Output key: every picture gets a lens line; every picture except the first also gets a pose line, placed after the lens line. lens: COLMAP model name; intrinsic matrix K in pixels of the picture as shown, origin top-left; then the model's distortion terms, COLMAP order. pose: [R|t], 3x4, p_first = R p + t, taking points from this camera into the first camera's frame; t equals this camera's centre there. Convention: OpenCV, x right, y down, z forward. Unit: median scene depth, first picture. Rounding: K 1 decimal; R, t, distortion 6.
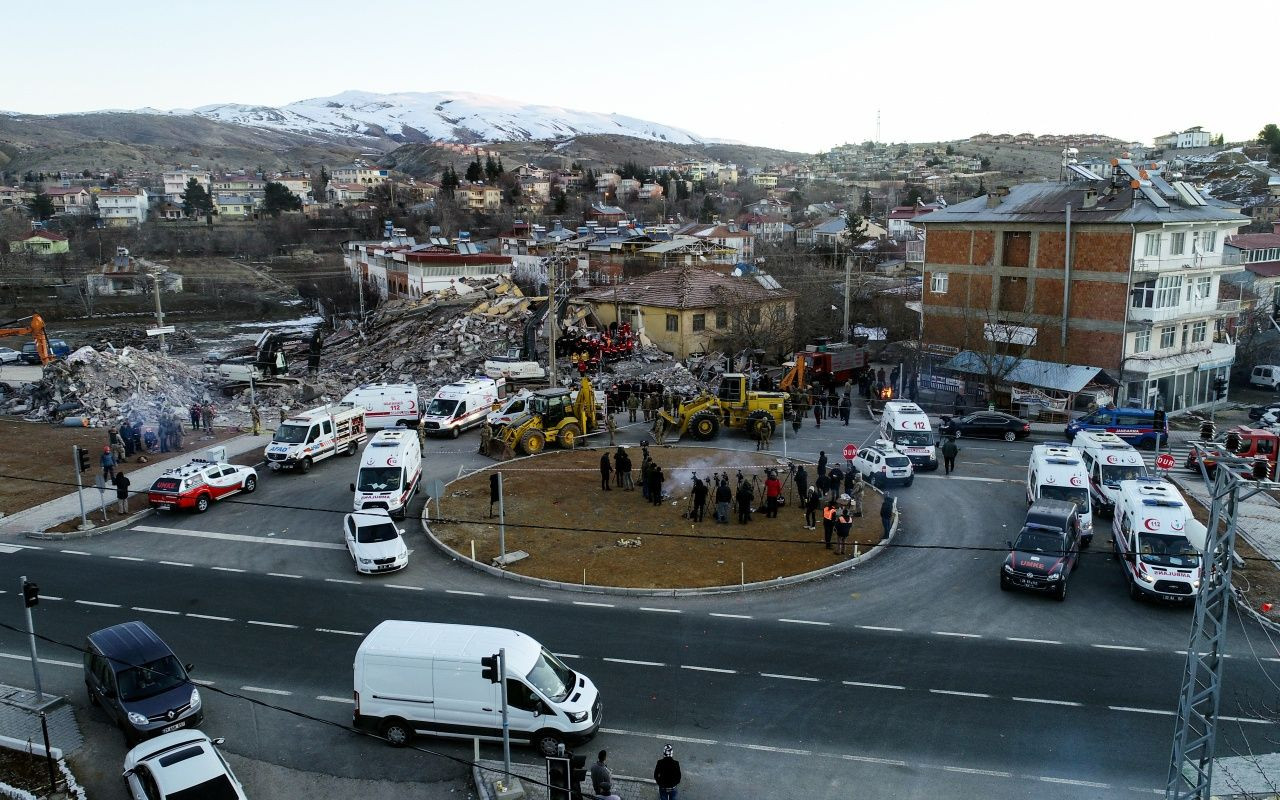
lens RADIAL K [[956.2, 0, 636.7], [0, 956.2, 402.9], [0, 0, 1]] dist [0.002322, 0.001019]
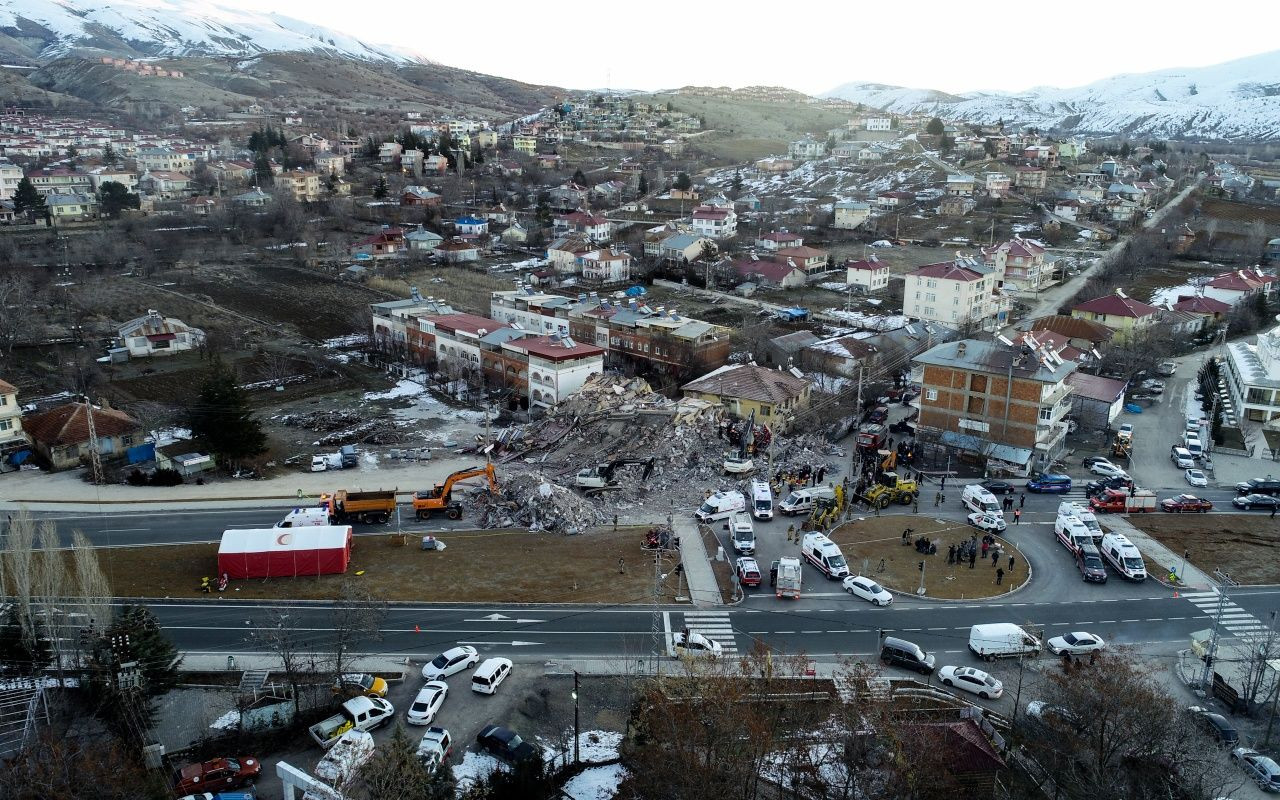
lens RADIAL K [[956.2, 0, 636.7], [0, 956.2, 402.9], [0, 0, 1]] dist [0.002322, 0.001019]
pose [[0.946330, -0.069982, 0.315535, -0.562505], [0.041770, 0.994571, 0.095313, -0.213853], [-0.320492, -0.077017, 0.944115, -0.397985]]
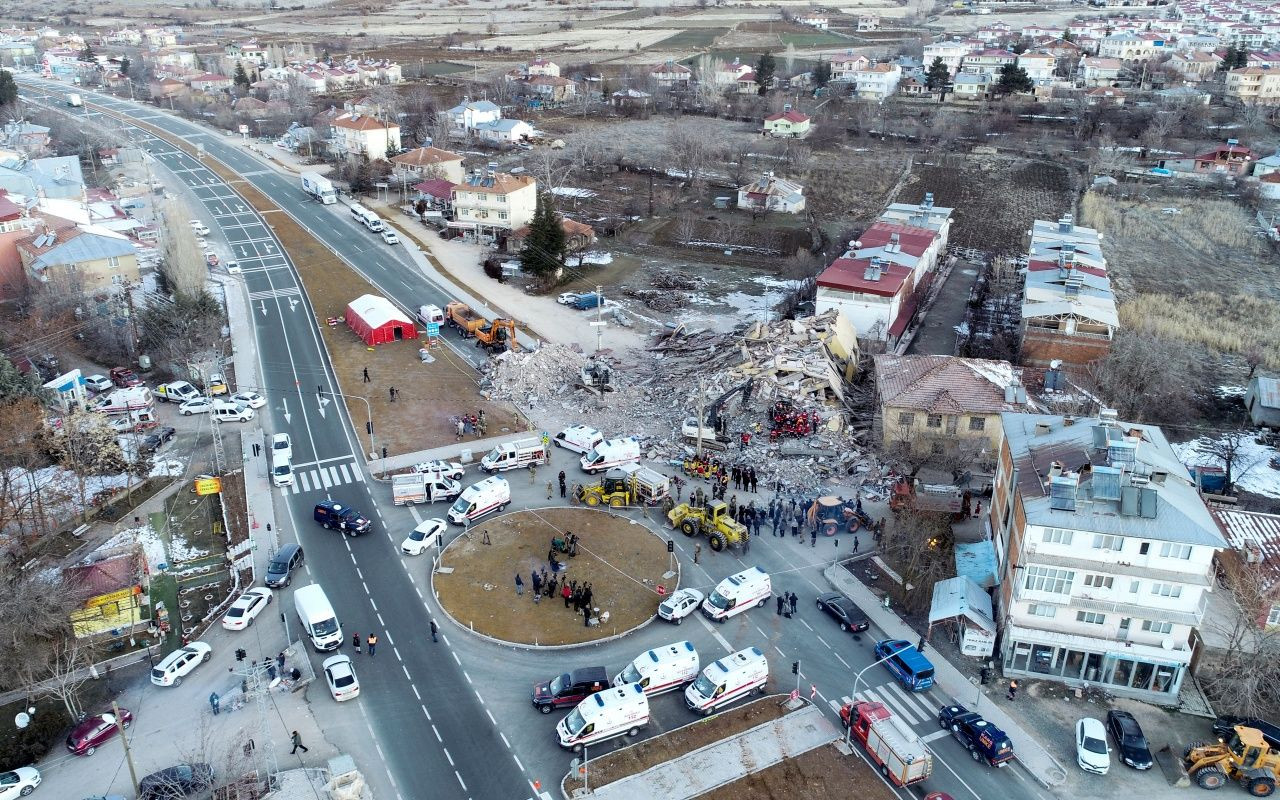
lens RADIAL K [[956.2, 0, 636.7], [0, 956.2, 402.9], [0, 0, 1]] dist [0.002322, 0.001019]
pose [[0.652781, 0.317510, -0.687797, 0.541295], [-0.165192, 0.945739, 0.279802, -0.312382], [0.739316, -0.069031, 0.669810, -0.050063]]
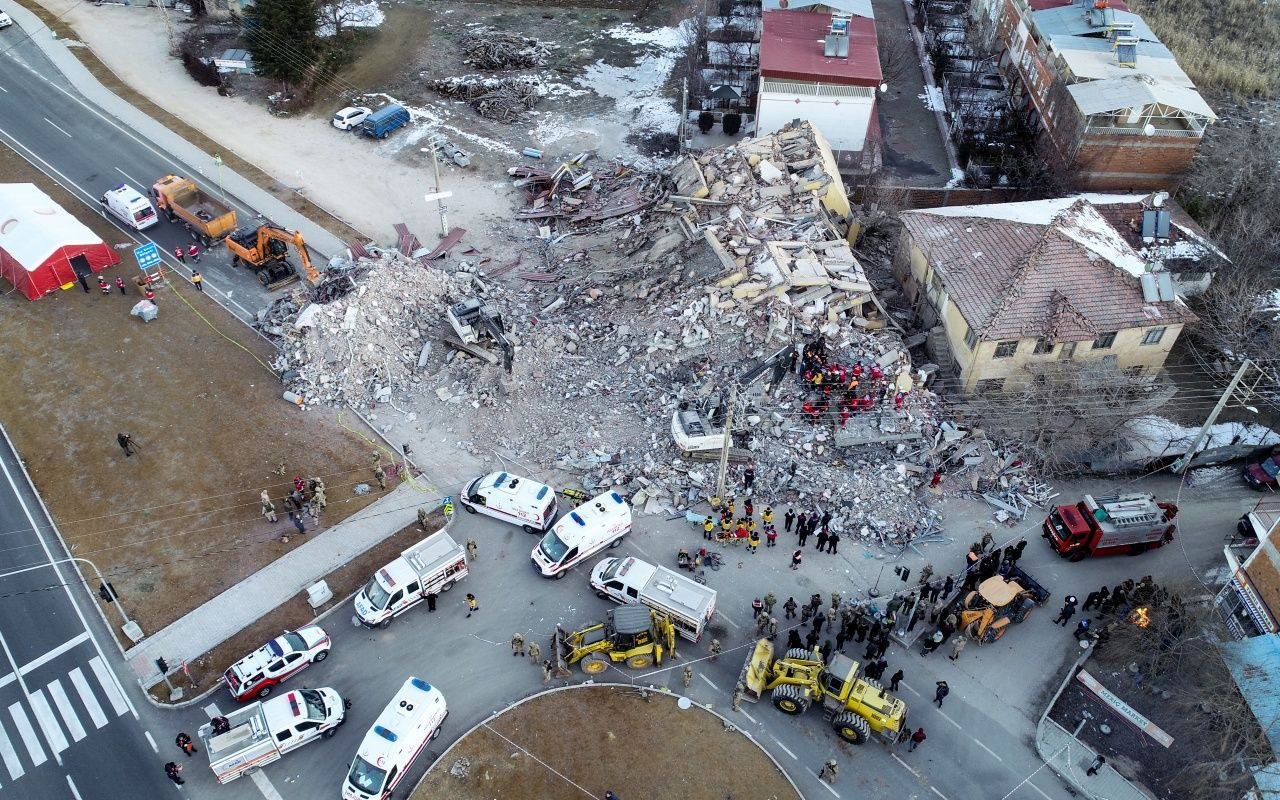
lens RADIAL K [[956.2, 0, 636.7], [0, 956.2, 402.9], [0, 0, 1]] dist [0.002322, 0.001019]
pose [[0.849861, 0.382597, -0.362429, 0.087554], [-0.131313, 0.819756, 0.557456, -0.356633], [0.510385, -0.426168, 0.746919, 0.204538]]
